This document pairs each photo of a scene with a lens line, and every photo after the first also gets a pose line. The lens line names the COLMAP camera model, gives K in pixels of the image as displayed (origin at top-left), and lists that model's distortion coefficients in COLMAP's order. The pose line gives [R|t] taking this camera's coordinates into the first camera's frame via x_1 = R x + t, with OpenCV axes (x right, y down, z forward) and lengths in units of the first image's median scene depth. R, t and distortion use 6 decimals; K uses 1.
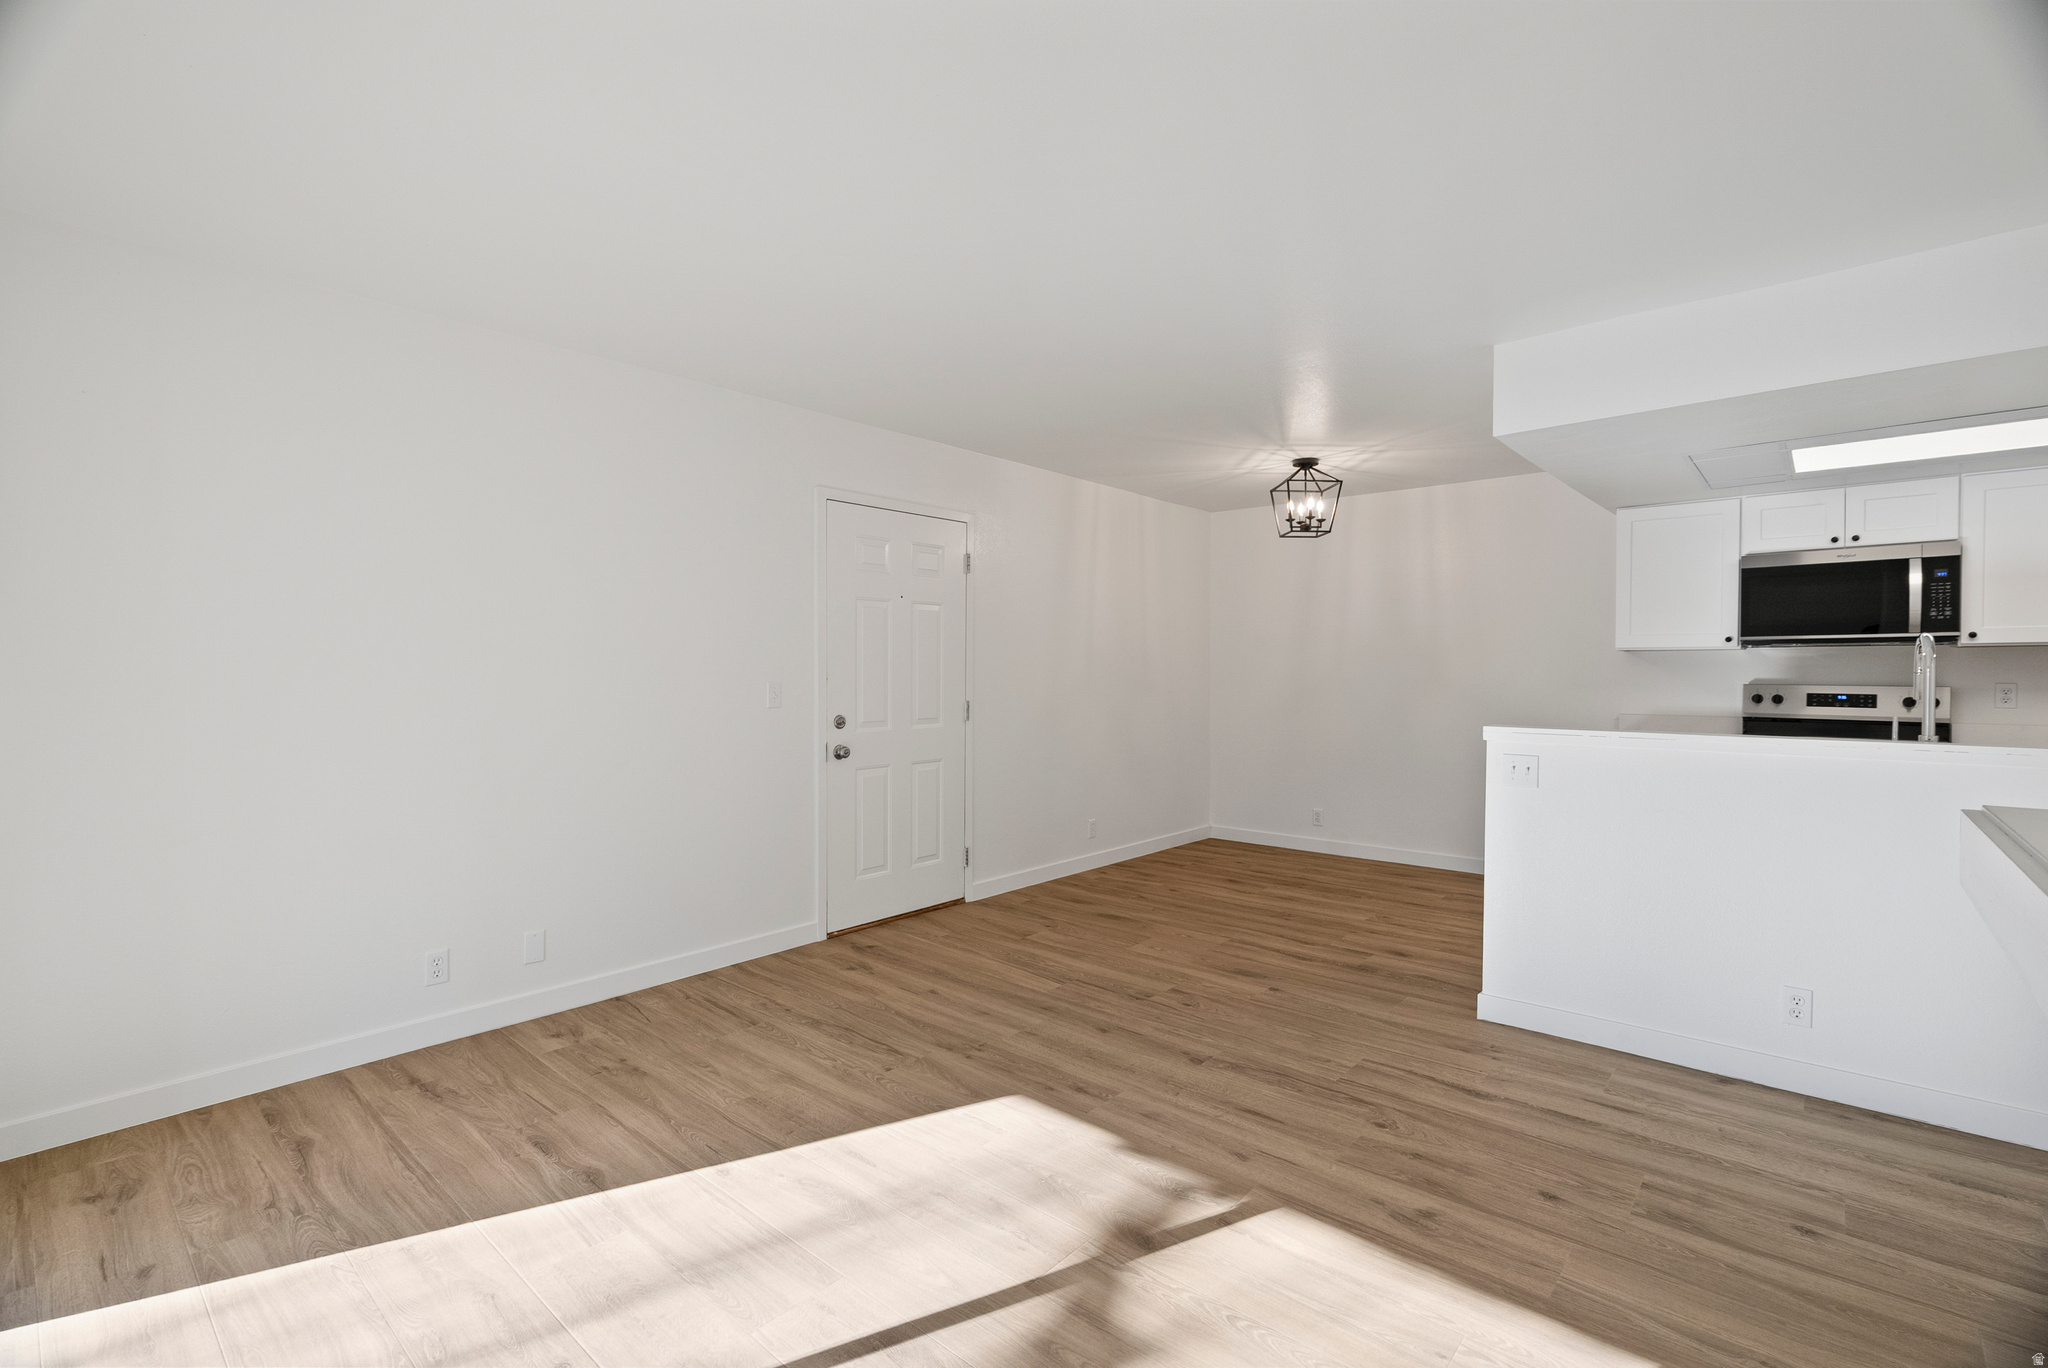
lens RADIAL K [[917.7, 0, 1024.0], [0, 917.7, 684.0], [0, 0, 1]] dist [-0.000391, -0.000198]
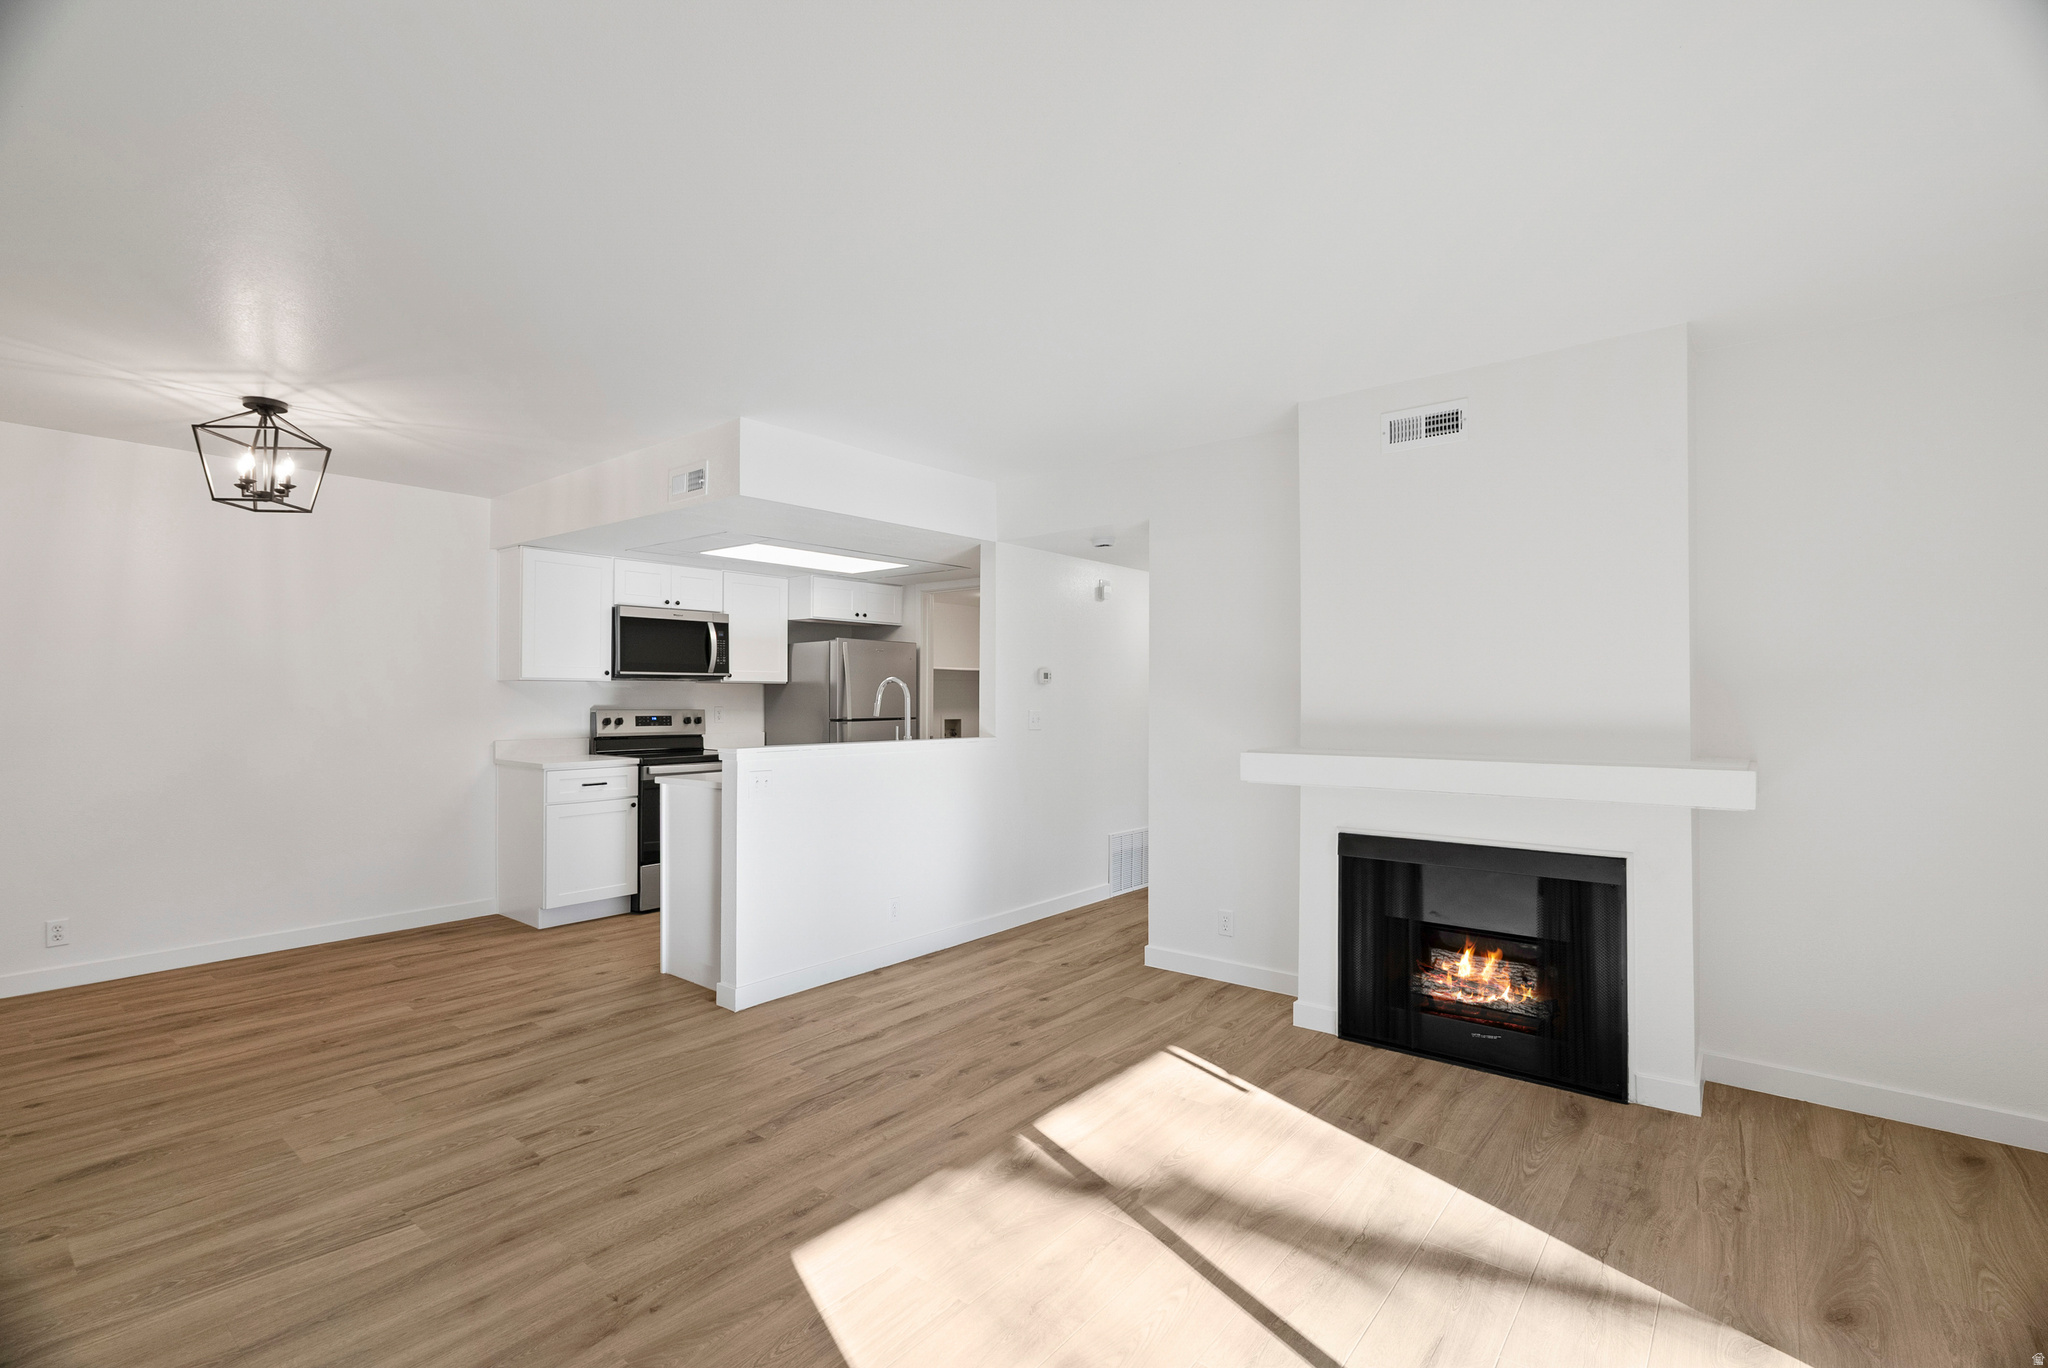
lens RADIAL K [[924.5, 0, 1023.0], [0, 924.5, 691.2], [0, 0, 1]] dist [-0.002160, 0.000781]
pose [[-0.038249, 0.007085, 0.999243, -0.676922], [0.013394, 0.999889, -0.006577, -0.013468], [-0.999178, 0.013133, -0.038340, 0.724200]]
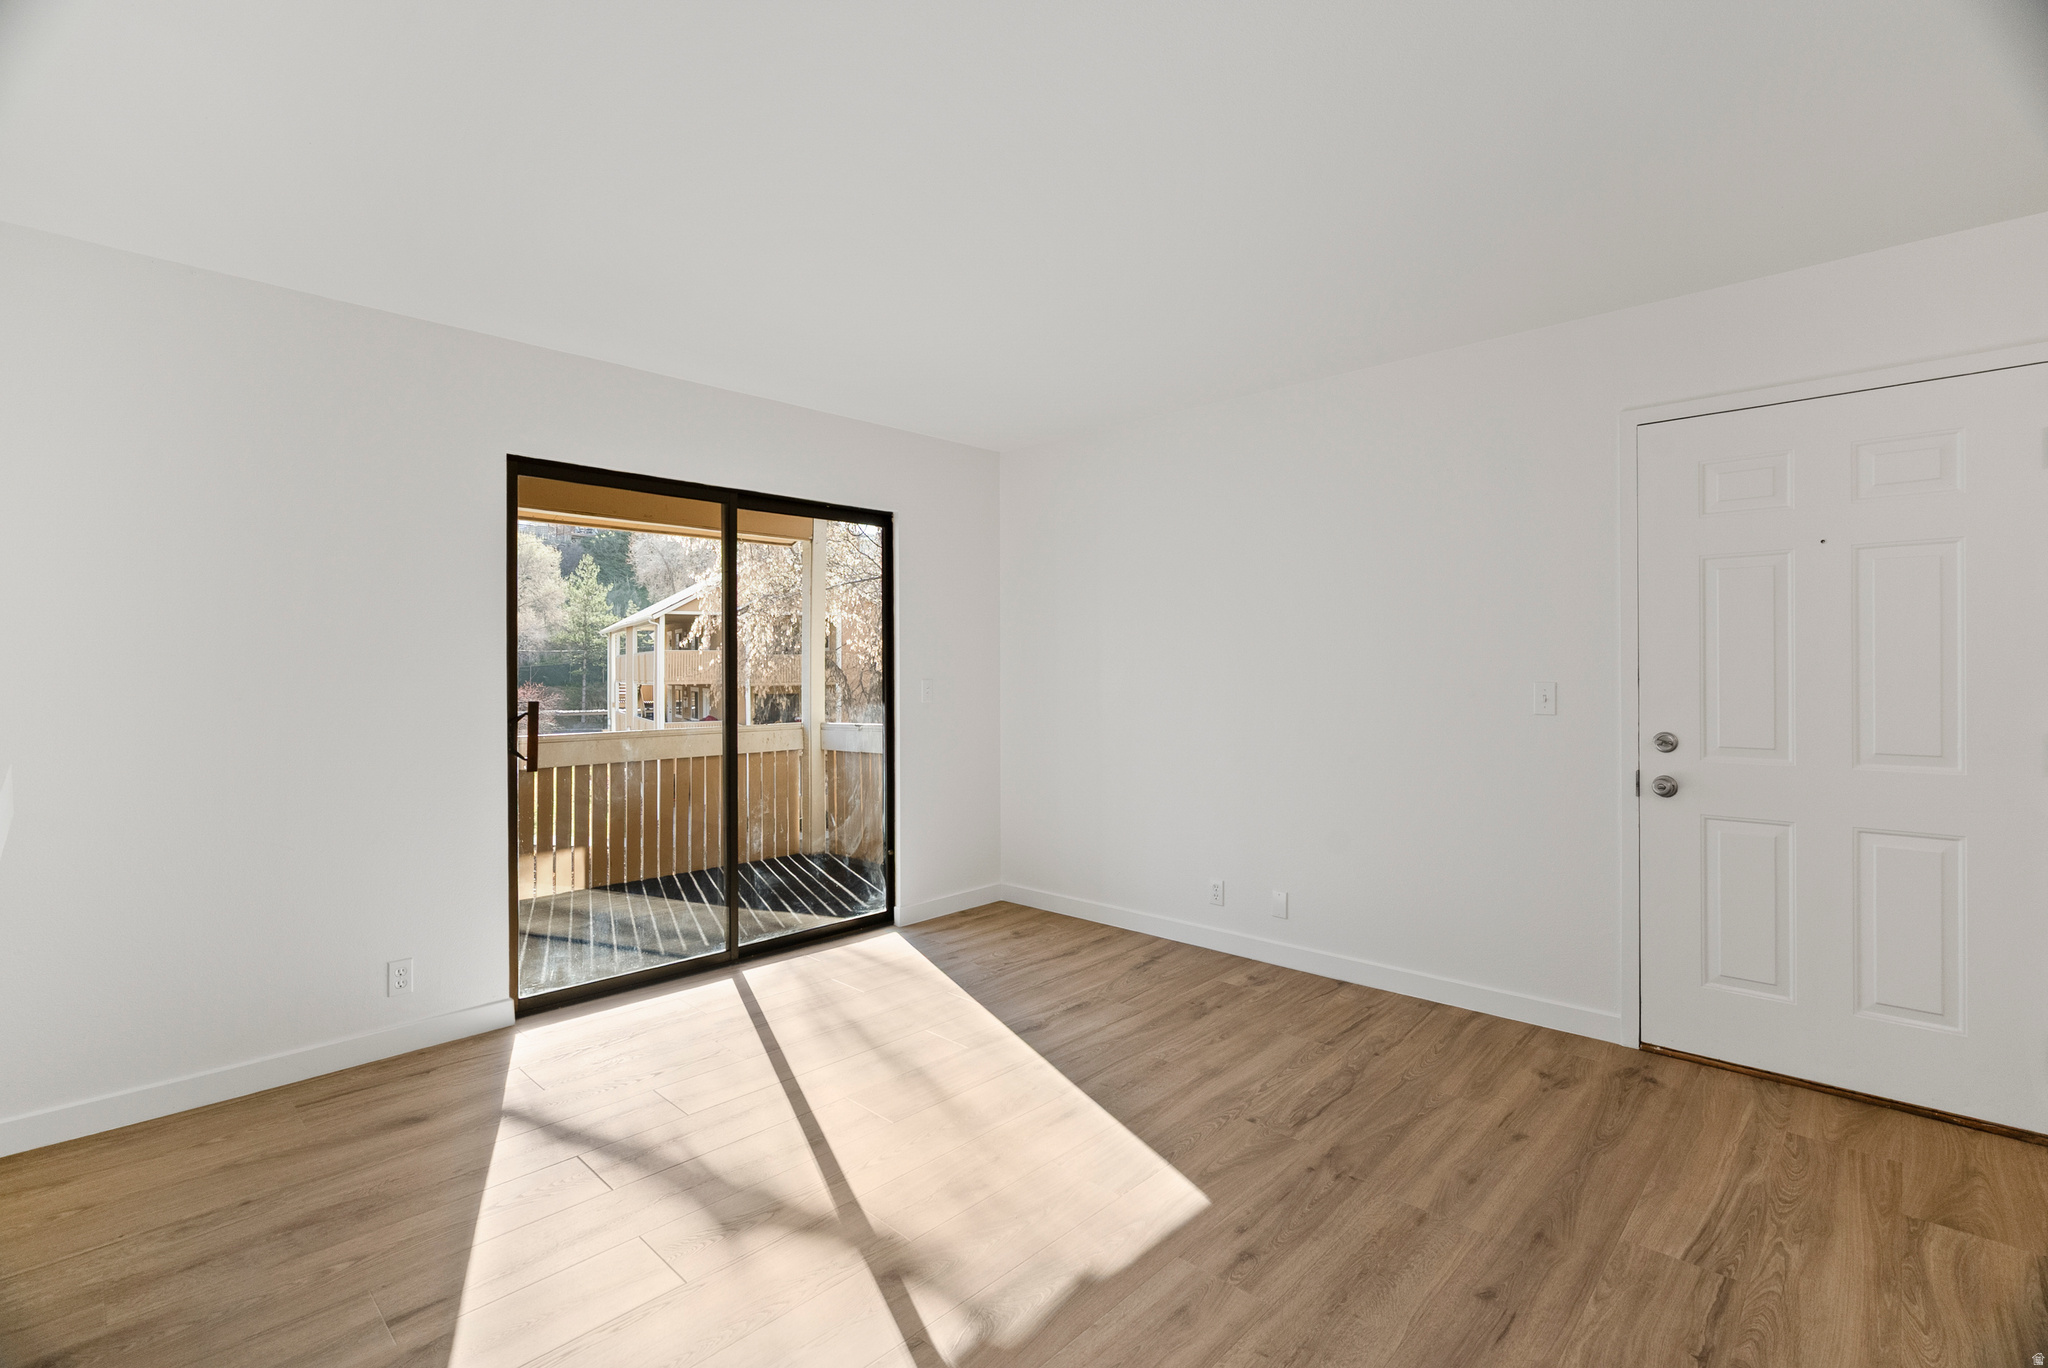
lens RADIAL K [[926.2, 0, 1018.1], [0, 926.2, 667.4], [0, 0, 1]] dist [-0.001474, 0.000023]
pose [[-0.043299, -0.003826, -0.999055, 0.690584], [-0.010815, 0.999936, -0.003360, -0.008915], [0.999004, 0.010660, -0.043338, 0.743659]]
